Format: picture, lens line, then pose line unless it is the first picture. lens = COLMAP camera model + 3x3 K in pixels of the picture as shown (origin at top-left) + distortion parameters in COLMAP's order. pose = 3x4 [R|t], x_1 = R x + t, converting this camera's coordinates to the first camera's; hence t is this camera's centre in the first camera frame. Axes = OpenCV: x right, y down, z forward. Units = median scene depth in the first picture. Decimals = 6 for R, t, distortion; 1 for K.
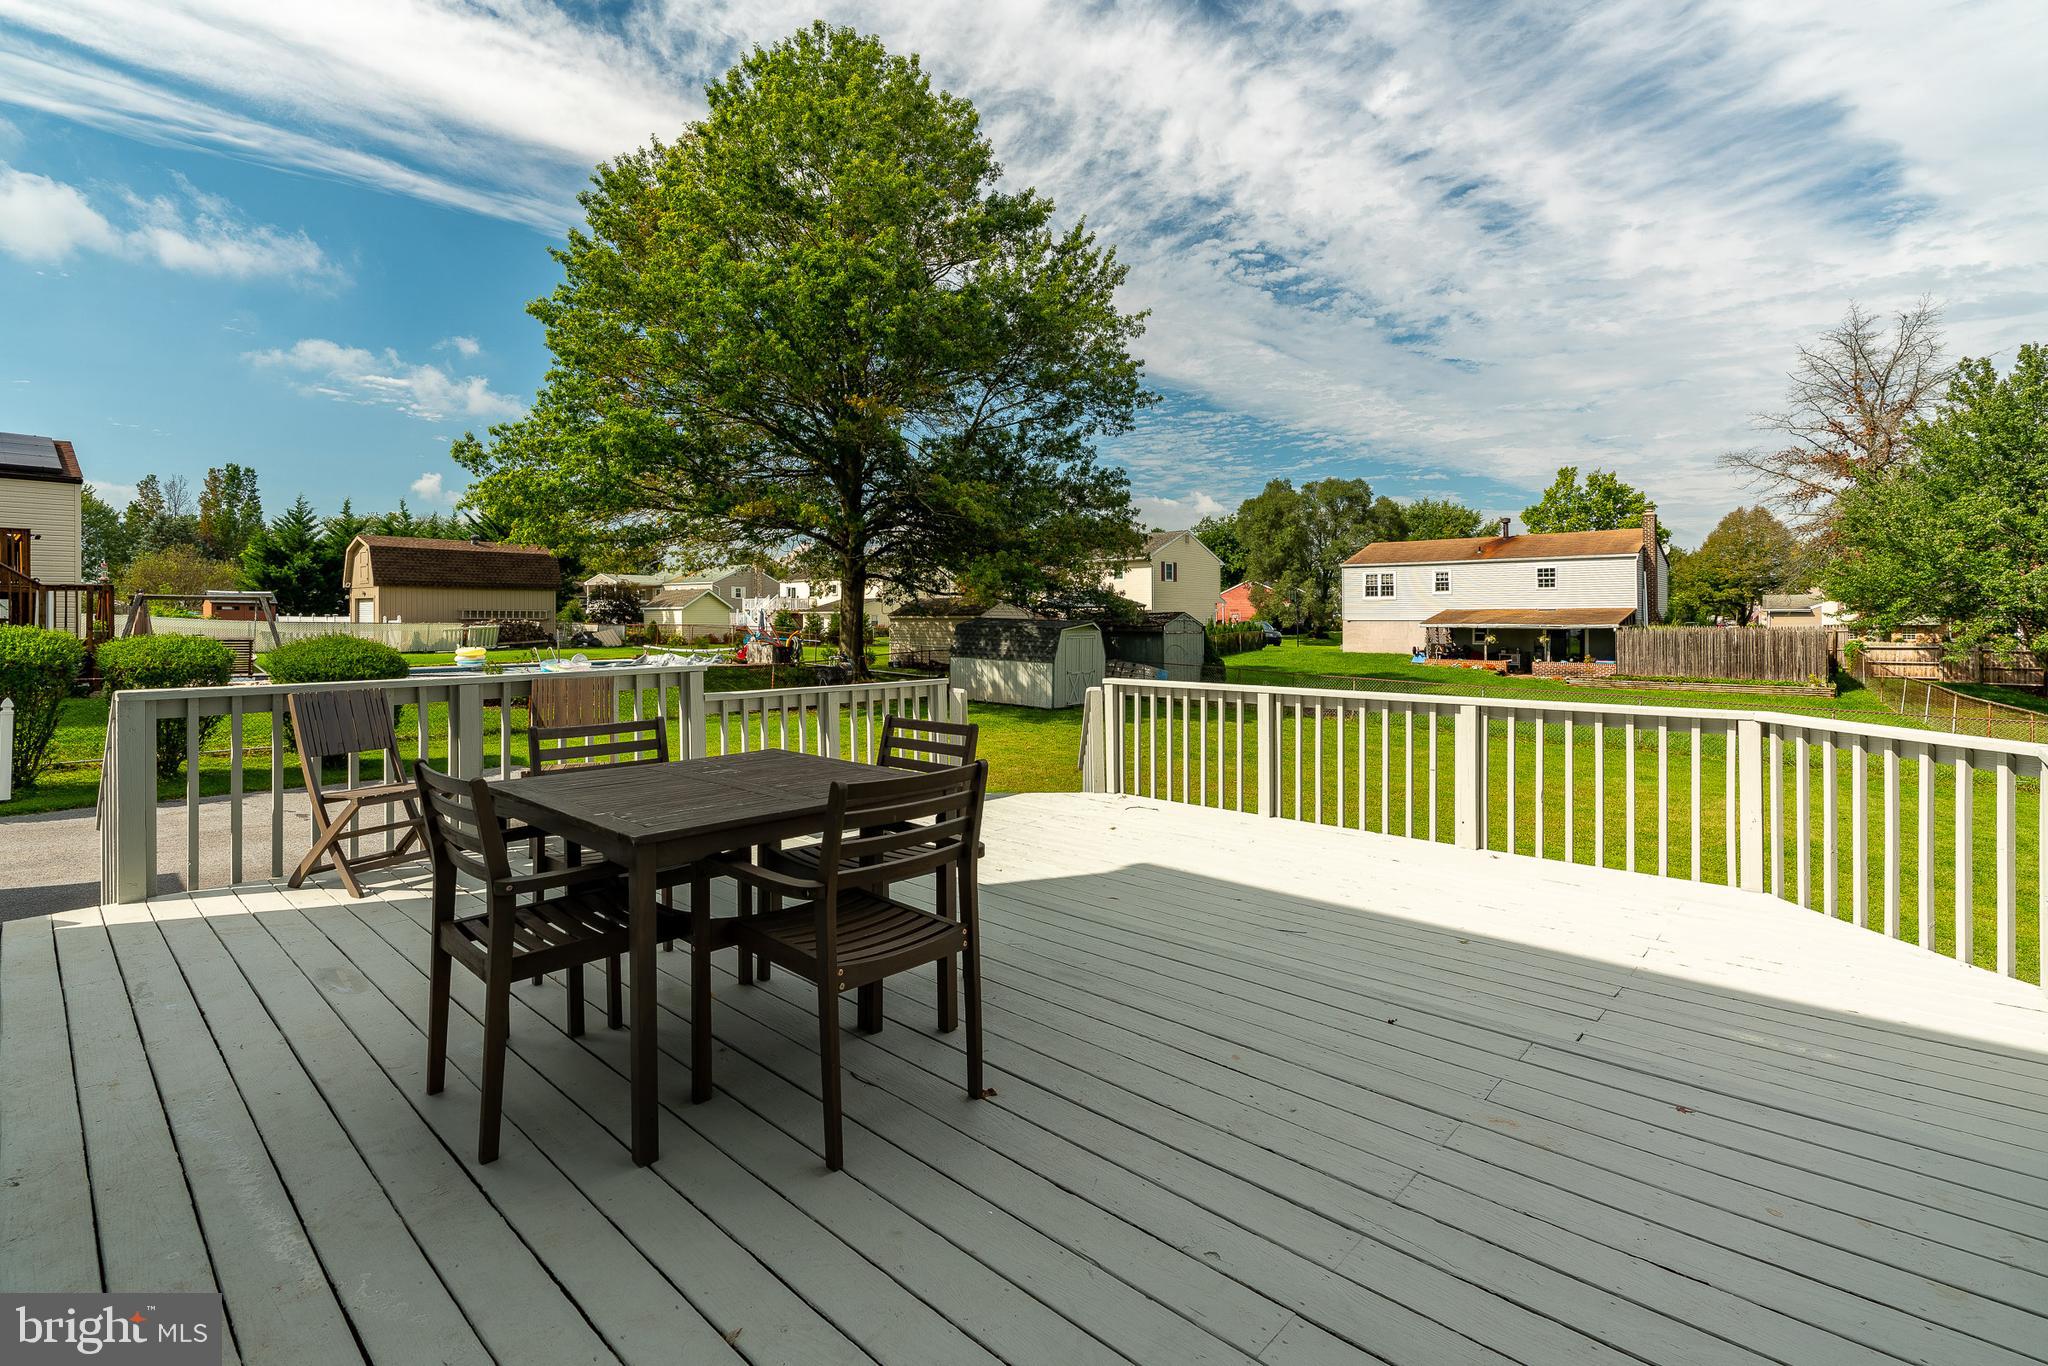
lens RADIAL K [[973.3, 0, 1017.4], [0, 973.3, 586.6], [0, 0, 1]] dist [-0.001766, -0.000962]
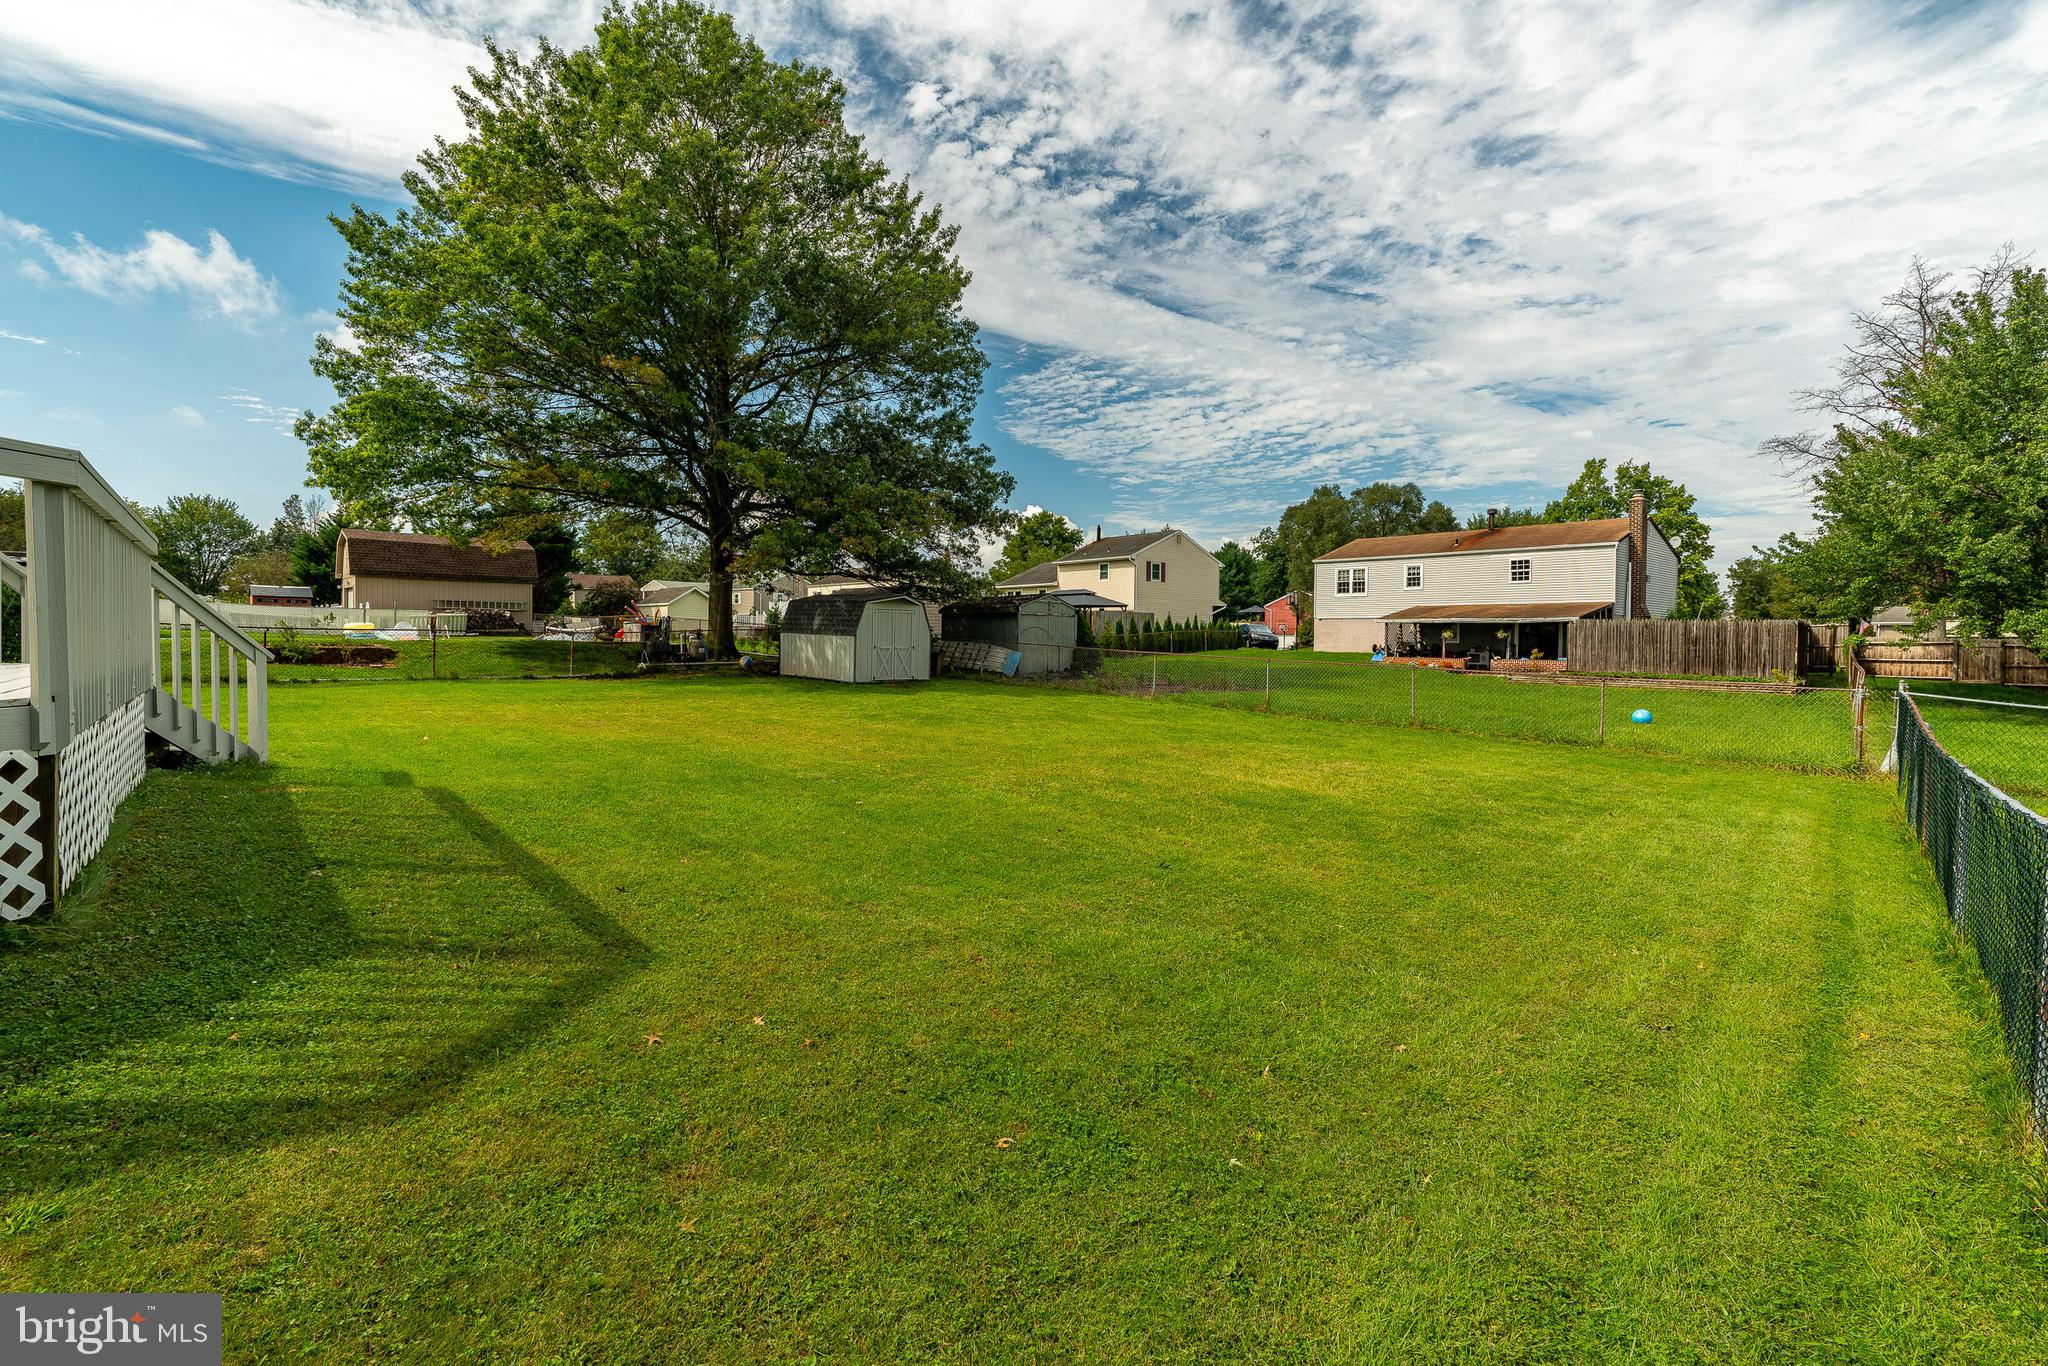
lens RADIAL K [[946.9, 0, 1030.7], [0, 946.9, 626.1], [0, 0, 1]] dist [-0.000516, 0.000314]
pose [[0.991850, 0.006998, -0.127216, 0.204451], [-0.004857, 0.999841, 0.017134, 0.031616], [0.127316, -0.016377, 0.991727, 0.052661]]
